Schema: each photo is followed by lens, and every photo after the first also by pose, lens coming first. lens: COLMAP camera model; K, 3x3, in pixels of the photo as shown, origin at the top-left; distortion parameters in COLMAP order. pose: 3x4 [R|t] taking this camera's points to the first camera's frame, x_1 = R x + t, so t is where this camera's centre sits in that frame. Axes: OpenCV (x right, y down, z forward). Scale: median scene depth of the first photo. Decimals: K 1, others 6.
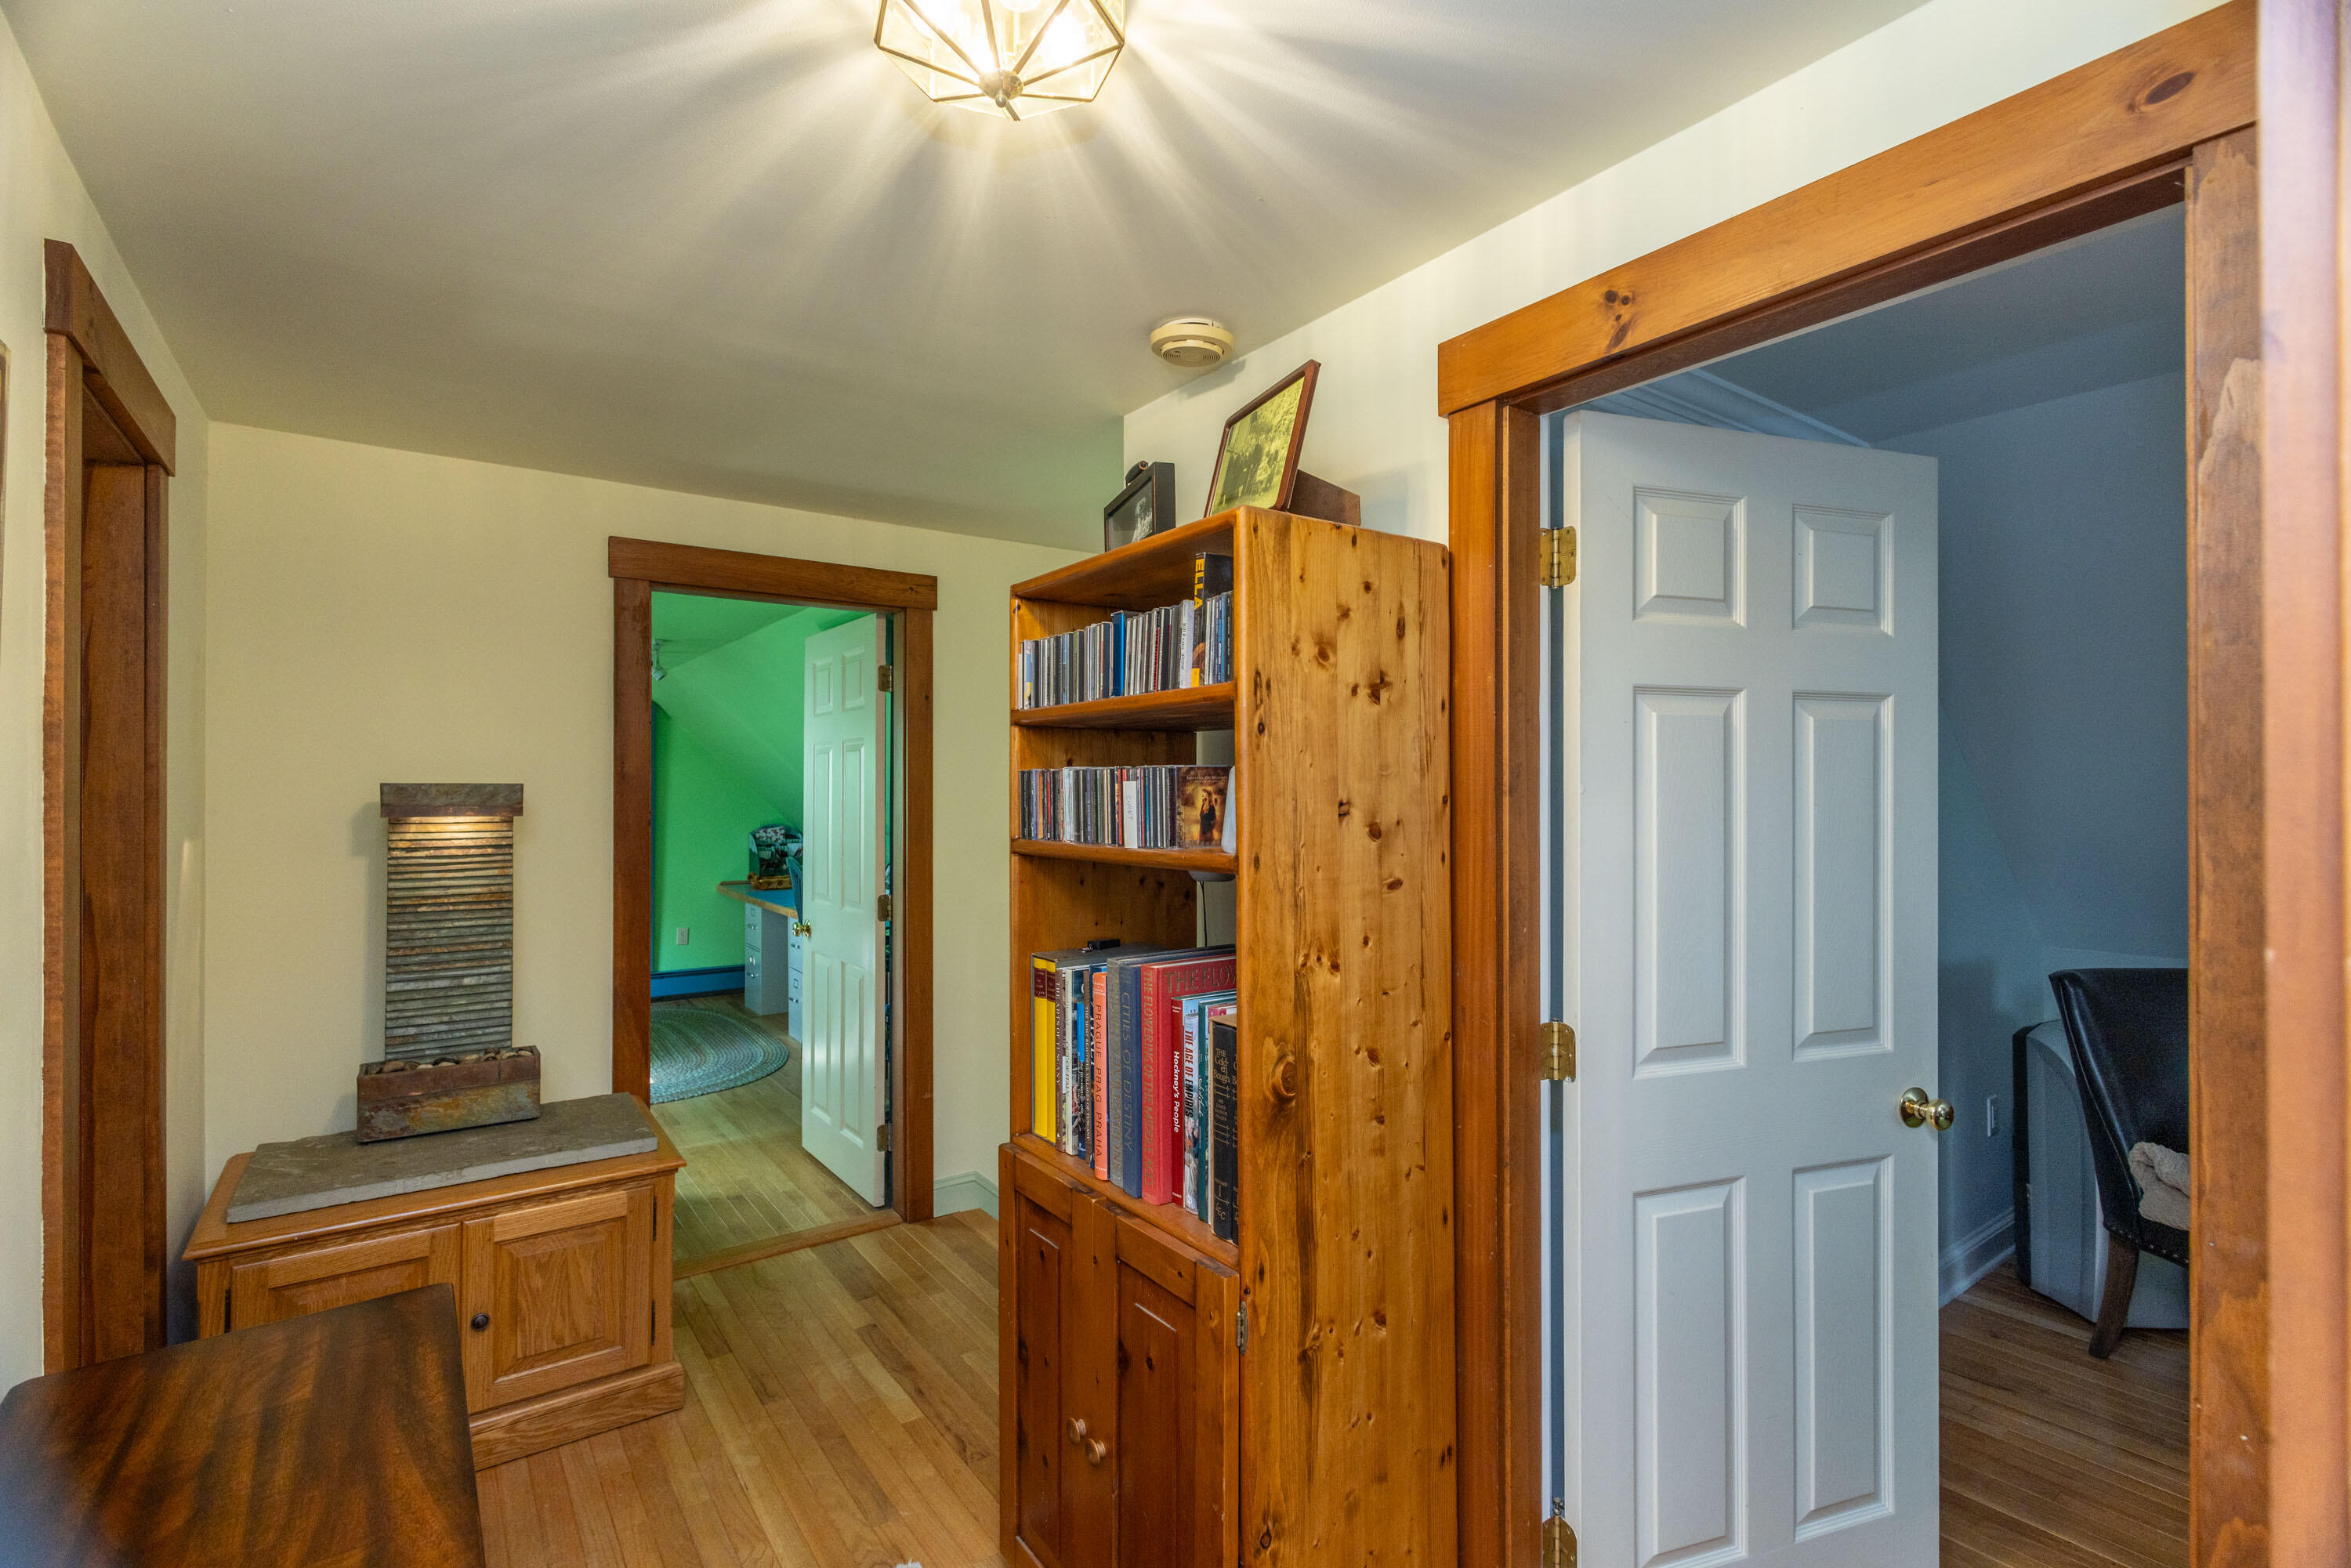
lens RADIAL K [[1075.2, 0, 1175.5], [0, 1075.2, 784.0], [0, 0, 1]] dist [0.000935, 0.000132]
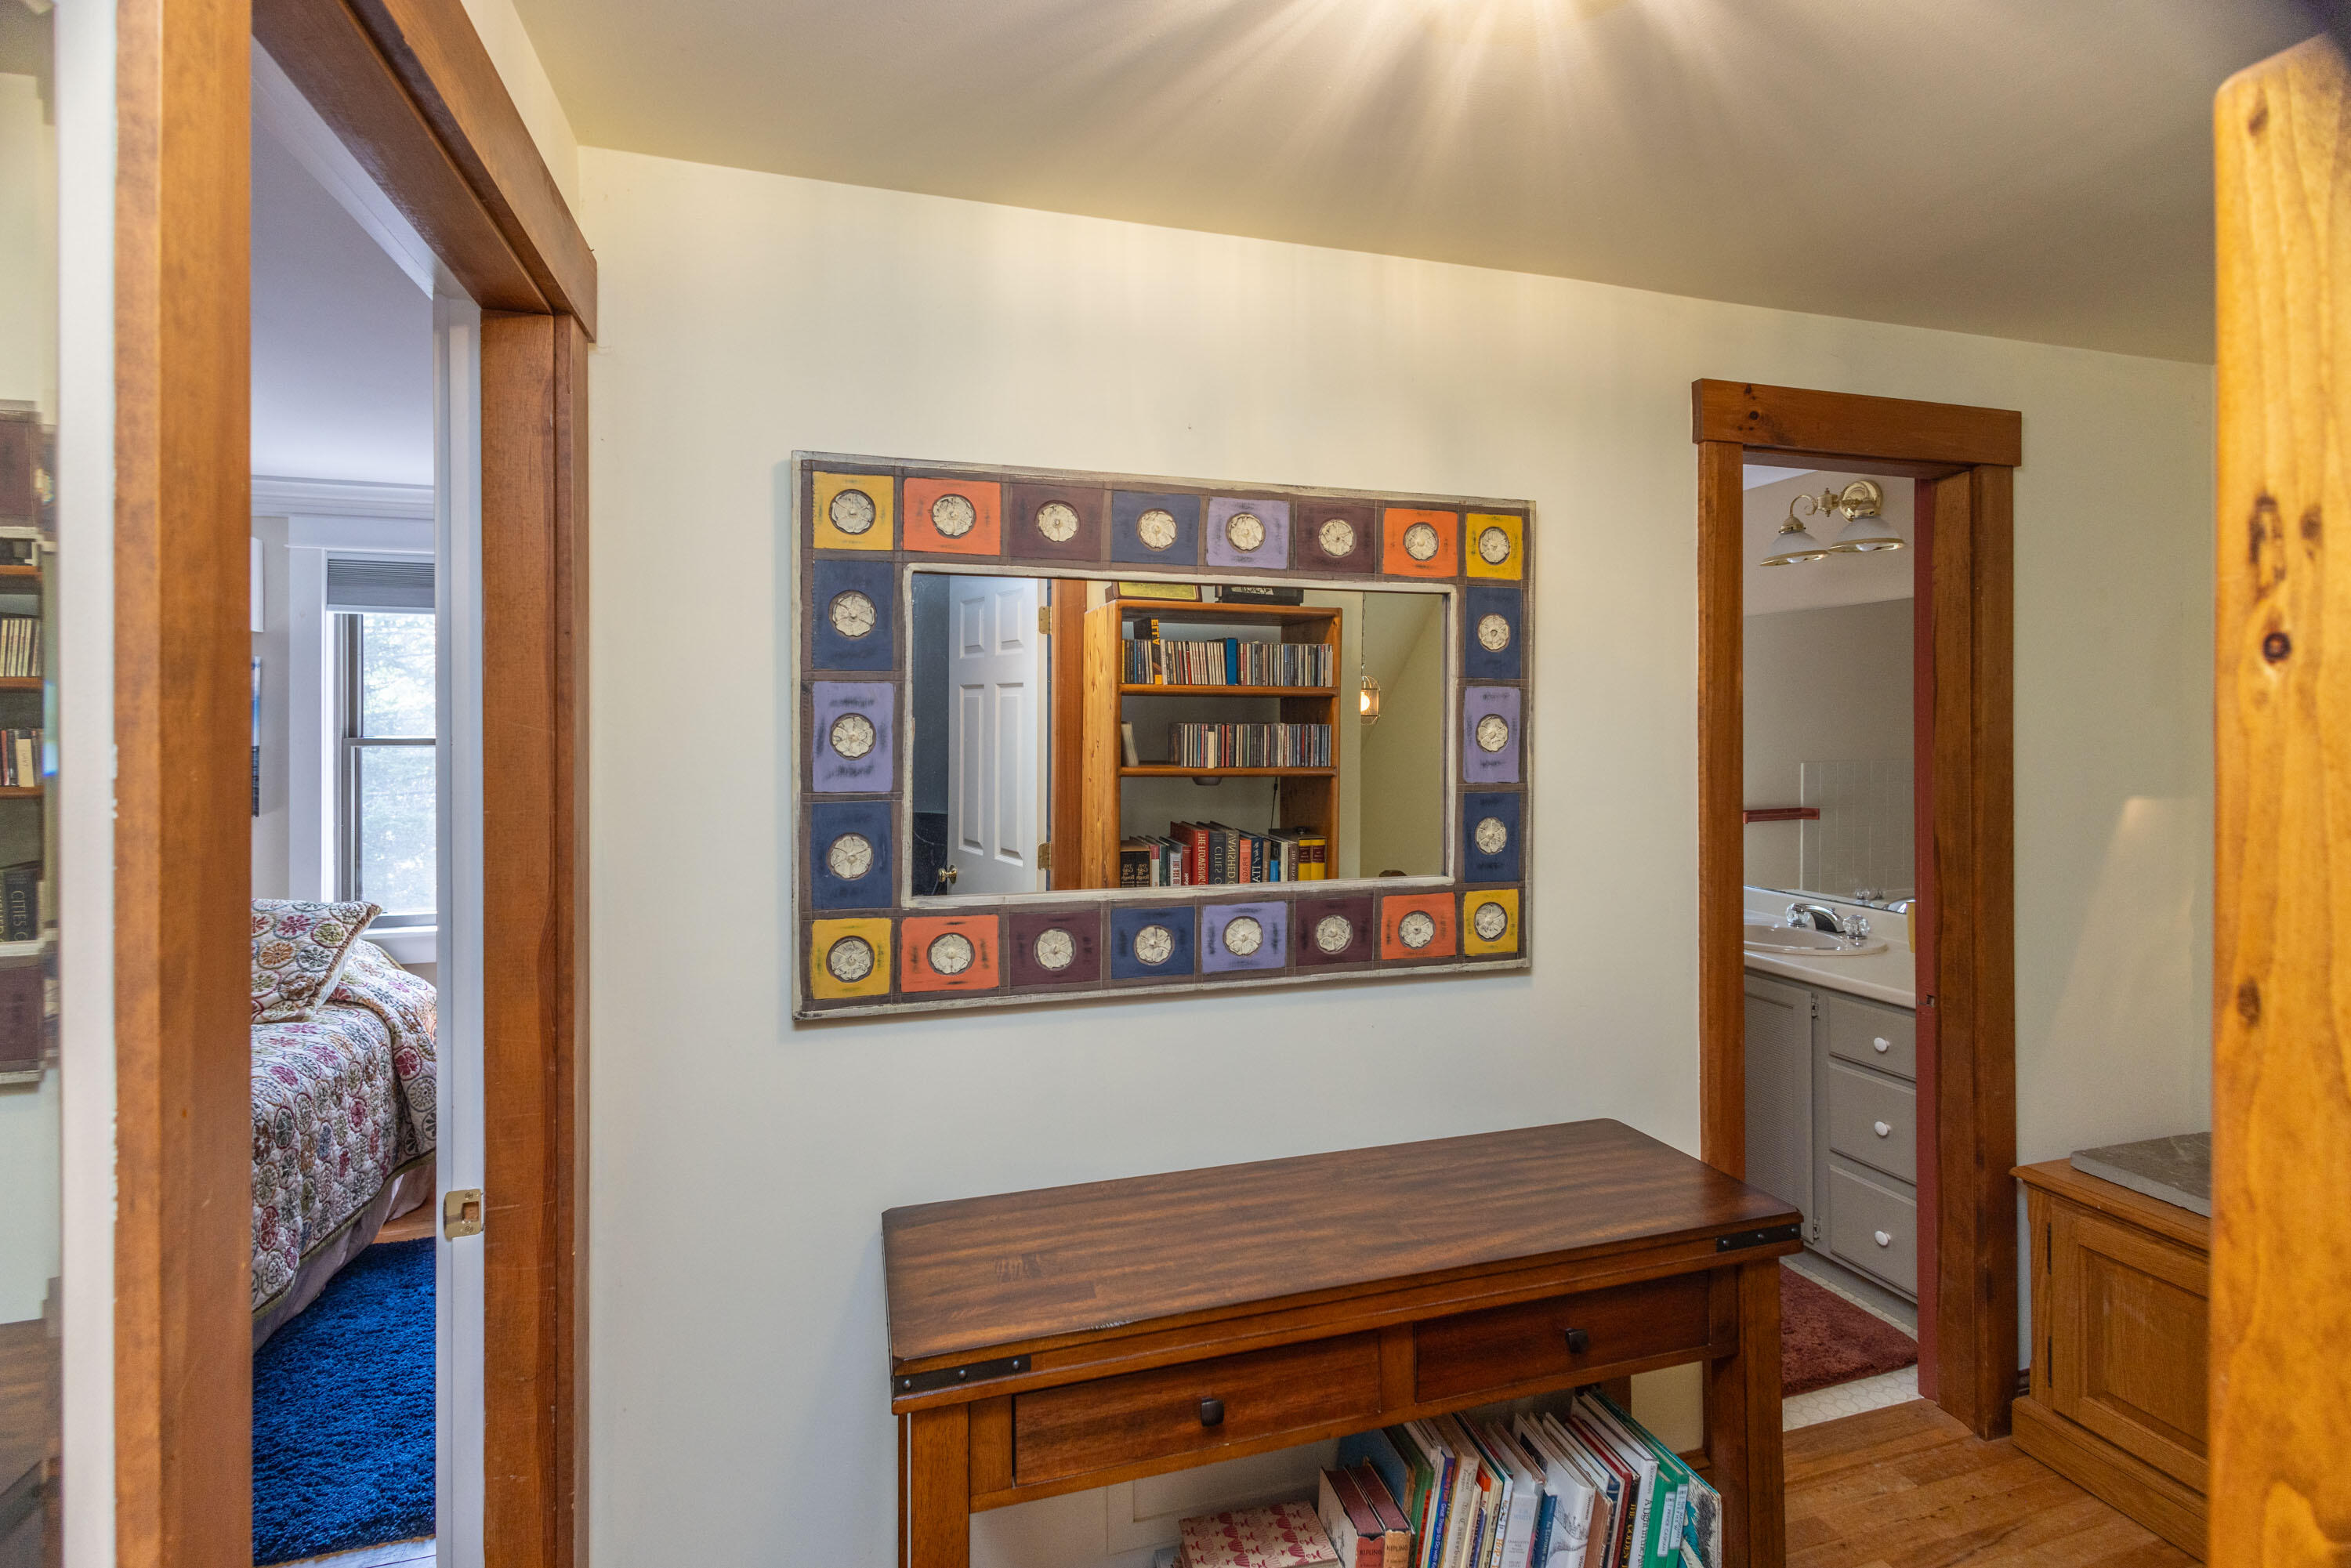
lens RADIAL K [[1071.6, 0, 1174.9], [0, 1071.6, 726.0], [0, 0, 1]] dist [0.000307, 0.000003]
pose [[-0.328252, -0.002923, -0.944585, 0.309934], [0.004606, 0.999978, -0.004695, -0.013573], [0.944579, -0.005892, -0.328232, 0.424417]]
